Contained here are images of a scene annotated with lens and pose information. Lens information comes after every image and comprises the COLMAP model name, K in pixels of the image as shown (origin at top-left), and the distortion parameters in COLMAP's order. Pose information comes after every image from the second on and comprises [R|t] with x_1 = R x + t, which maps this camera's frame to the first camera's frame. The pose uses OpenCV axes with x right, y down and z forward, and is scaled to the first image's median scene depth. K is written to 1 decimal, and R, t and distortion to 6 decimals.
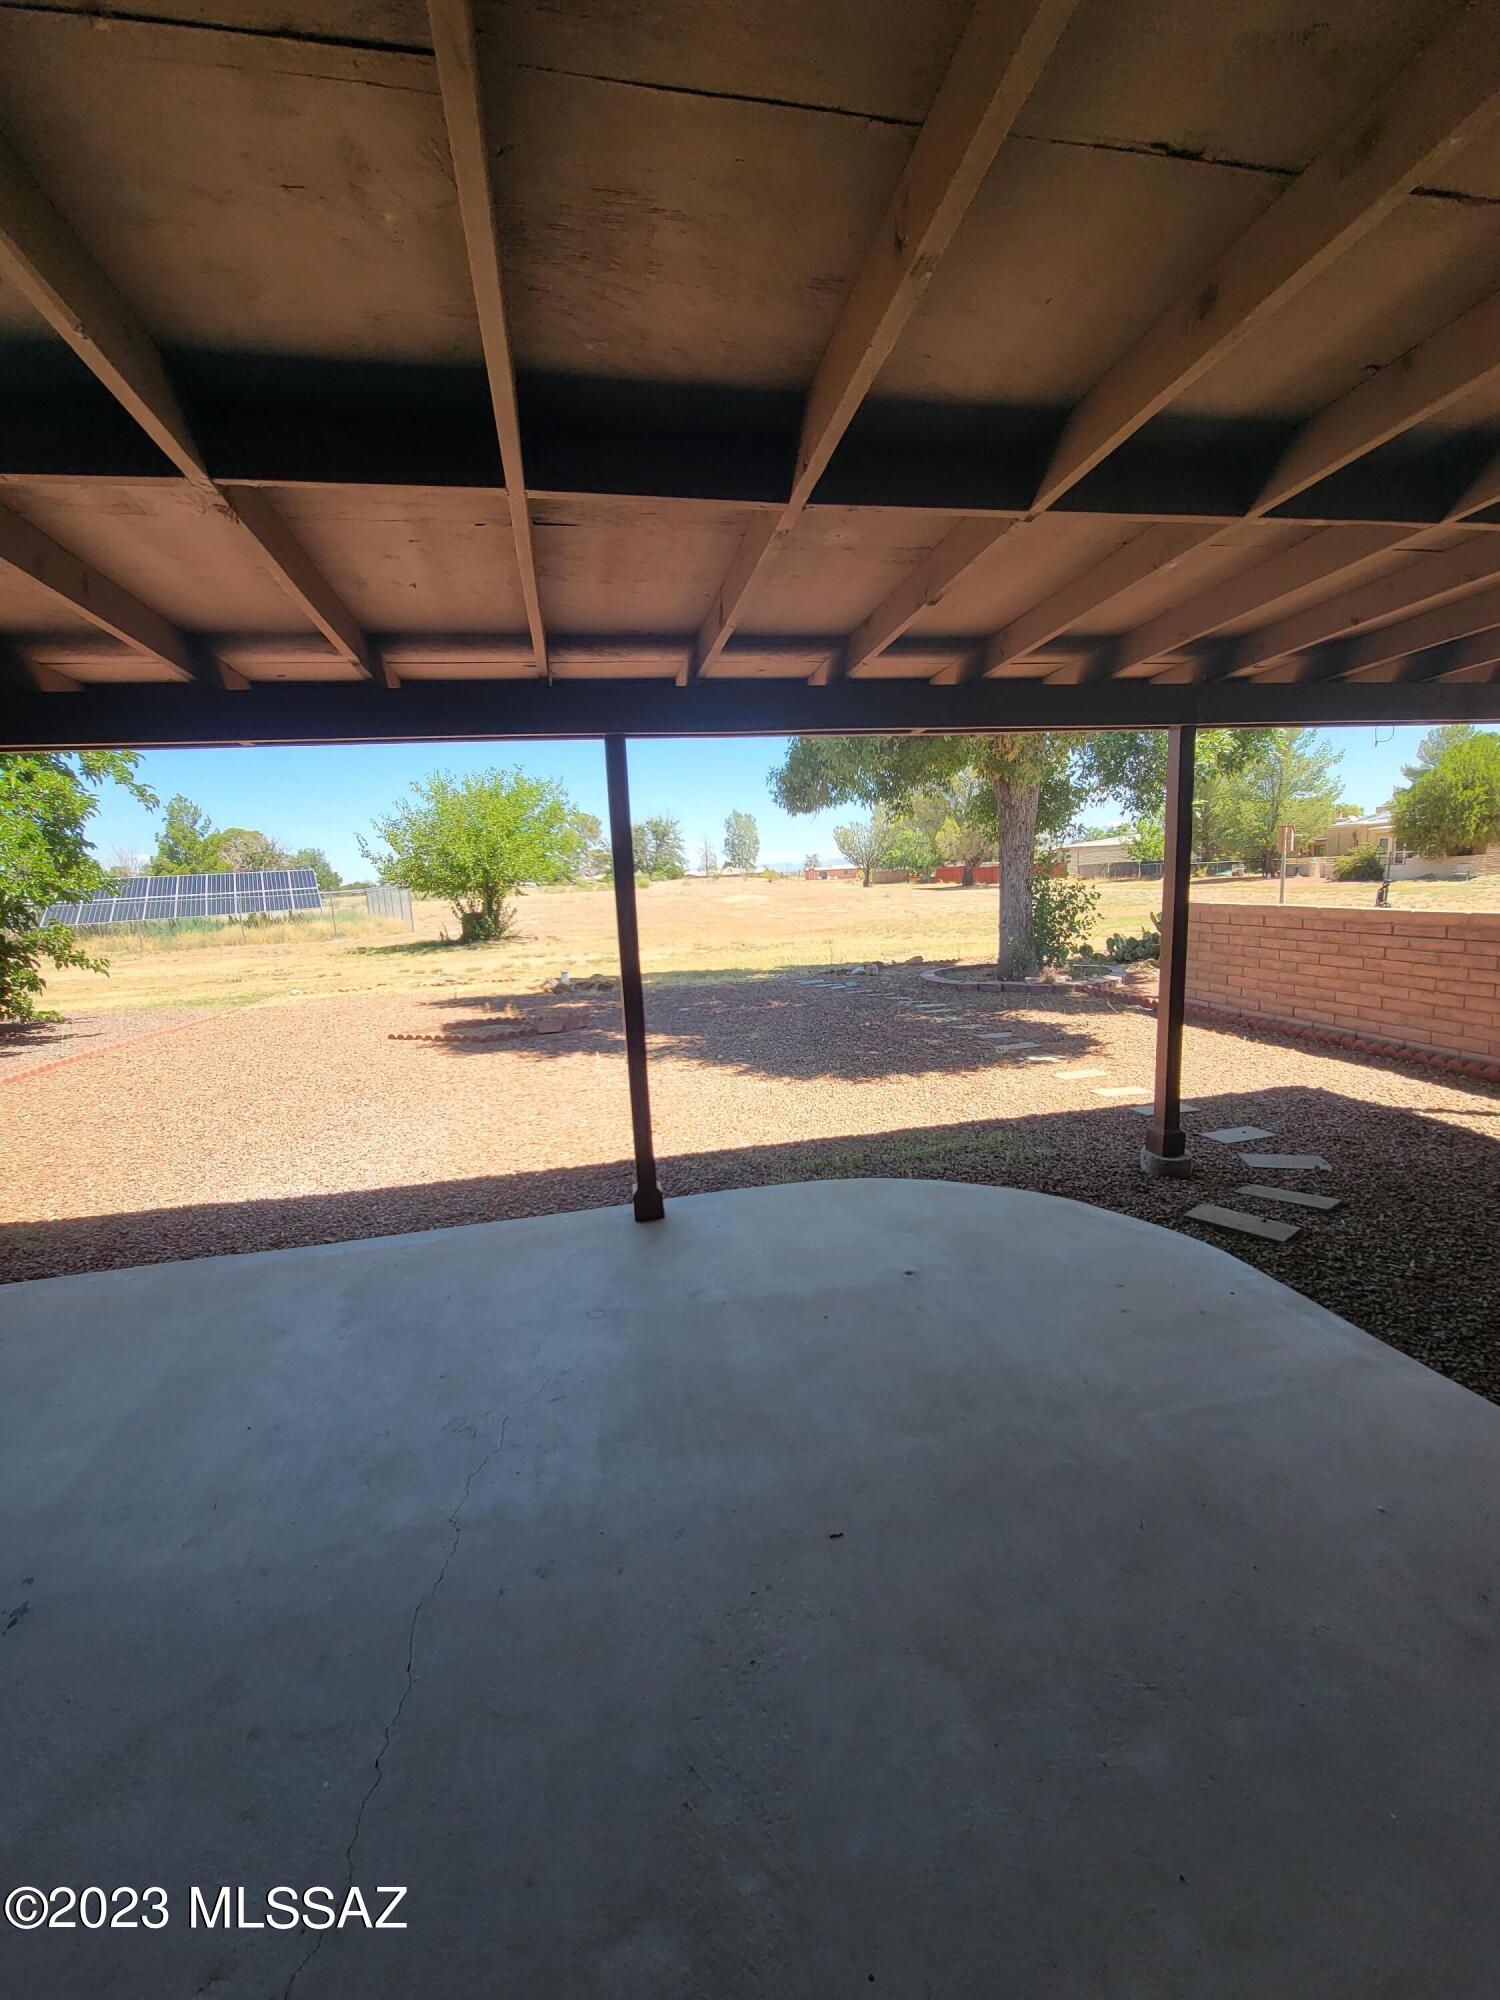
lens RADIAL K [[814.6, 0, 752.4], [0, 814.6, 991.5], [0, 0, 1]] dist [-0.002438, 0.000408]
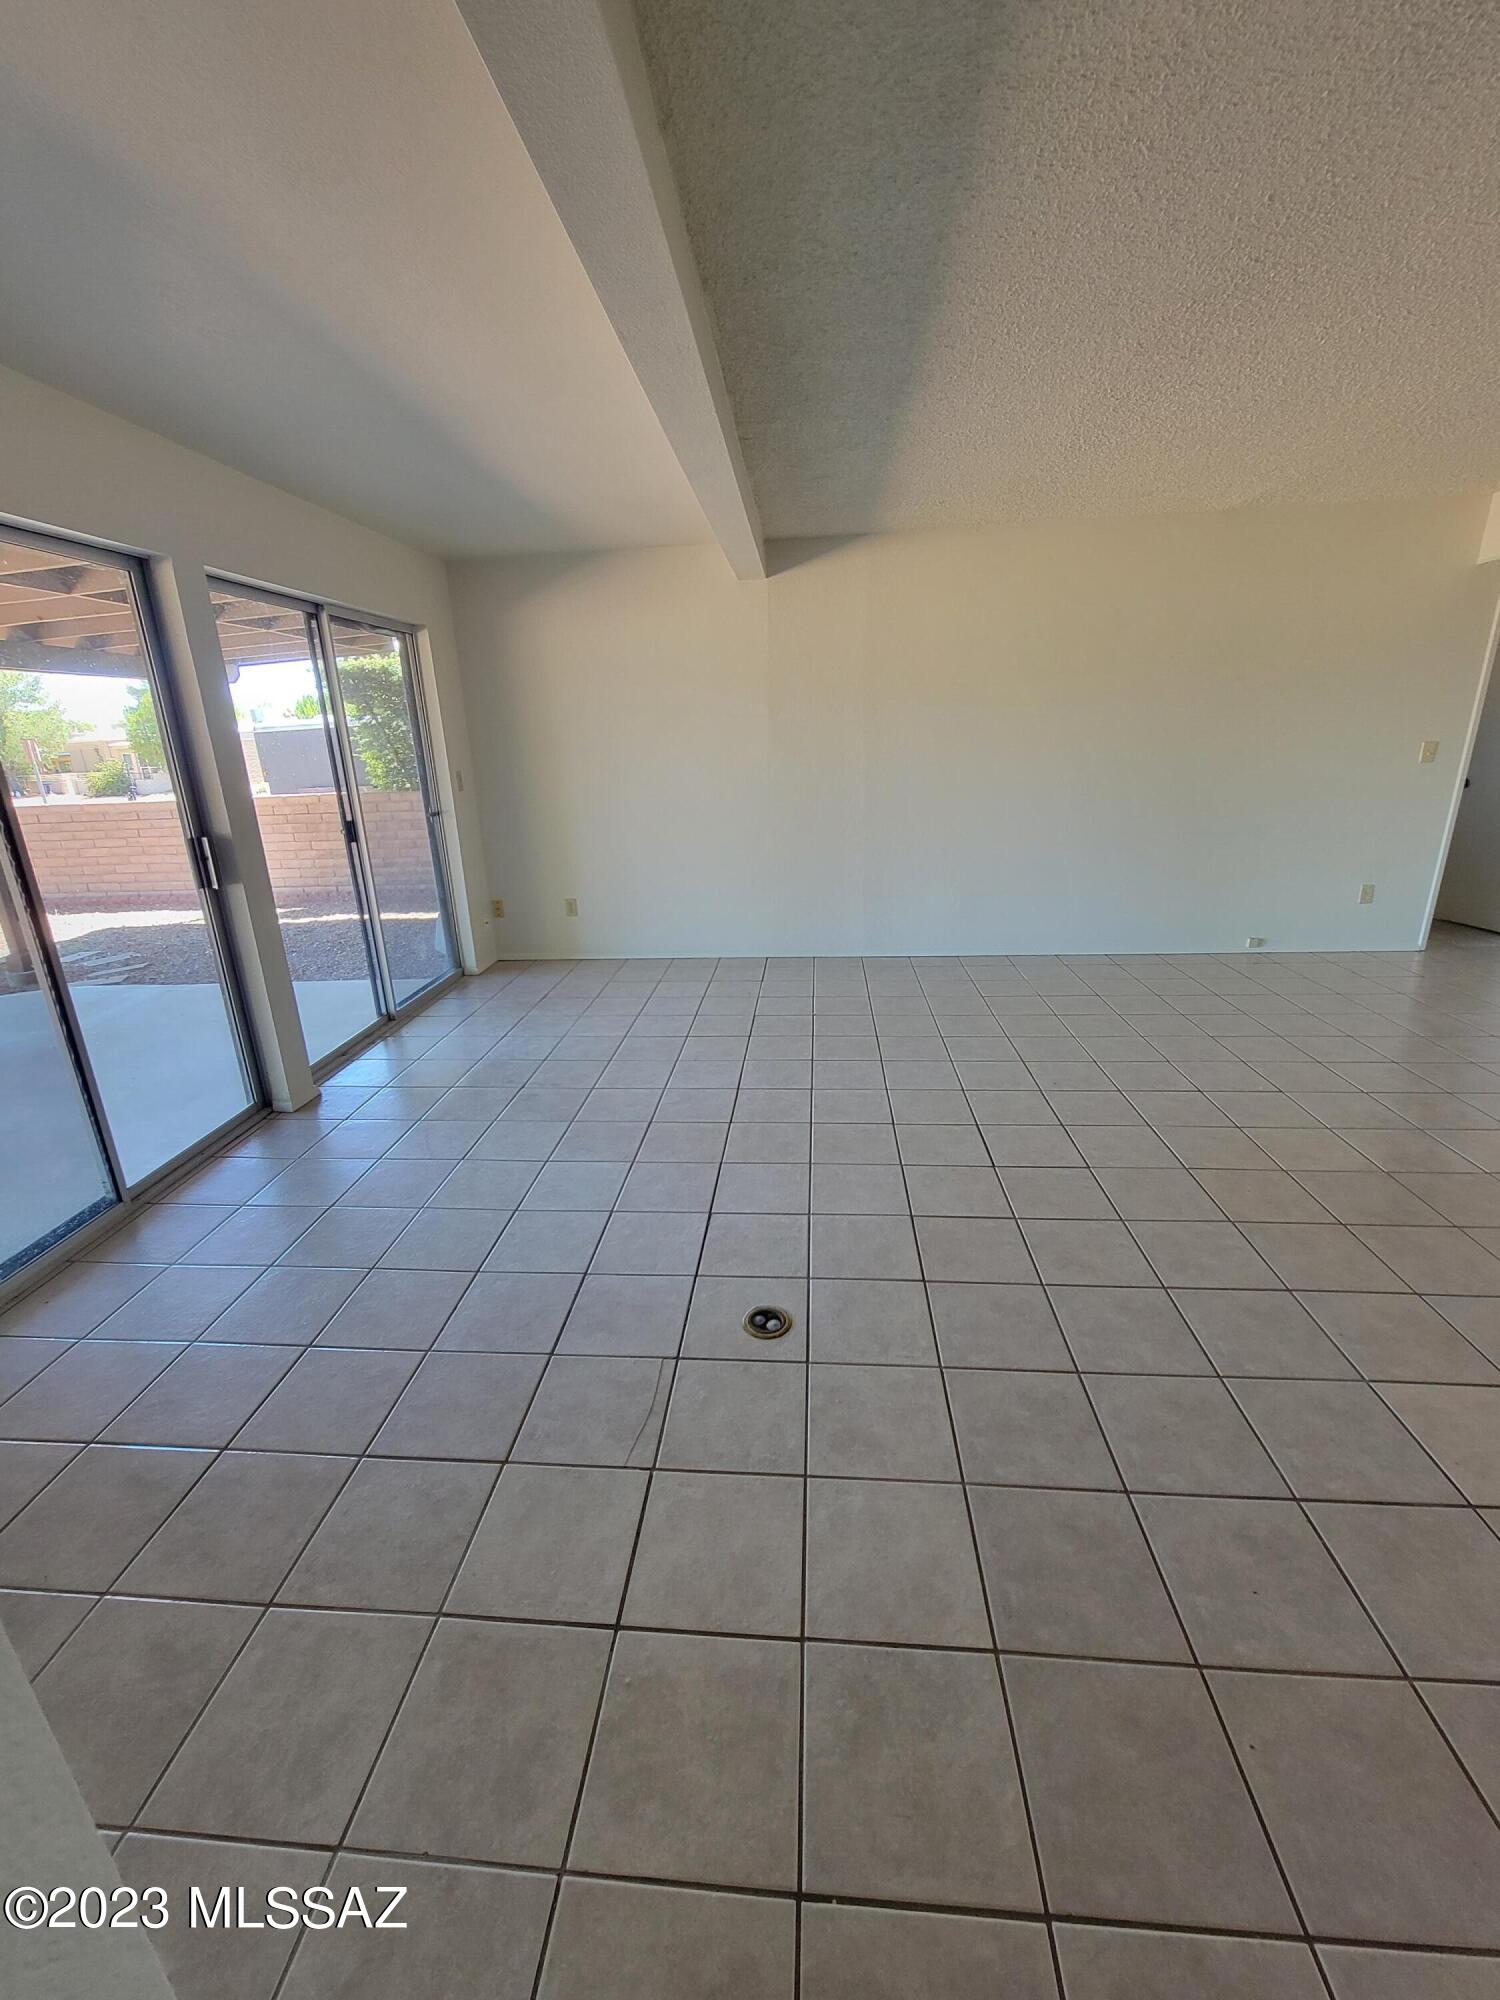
lens RADIAL K [[814.6, 0, 753.5], [0, 814.6, 993.8], [0, 0, 1]] dist [-0.002438, 0.000408]
pose [[0.281389, -0.258697, 0.924065, -0.061729], [0.166093, 0.961571, 0.218620, 0.017815], [-0.945110, 0.091963, 0.313543, -0.087314]]
